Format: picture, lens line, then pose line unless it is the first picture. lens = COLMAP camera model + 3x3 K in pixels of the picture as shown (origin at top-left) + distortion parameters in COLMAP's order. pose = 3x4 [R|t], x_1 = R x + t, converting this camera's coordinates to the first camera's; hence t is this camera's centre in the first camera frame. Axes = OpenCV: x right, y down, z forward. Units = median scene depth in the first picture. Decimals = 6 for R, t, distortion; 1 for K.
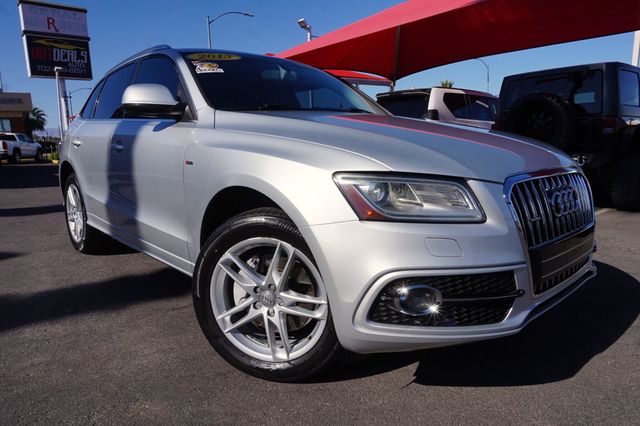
lens RADIAL K [[436.3, 0, 320.0], [0, 436.3, 213.0], [0, 0, 1]] dist [-0.038909, 0.030399]
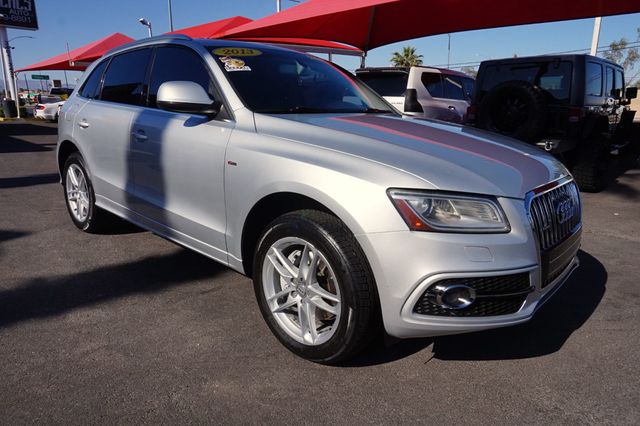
lens RADIAL K [[436.3, 0, 320.0], [0, 436.3, 213.0], [0, 0, 1]] dist [-0.038909, 0.030399]
pose [[0.995313, 0.010449, 0.096141, -0.190428], [-0.018476, 0.996379, 0.082990, -0.088559], [-0.094926, -0.084377, 0.991902, -0.106185]]
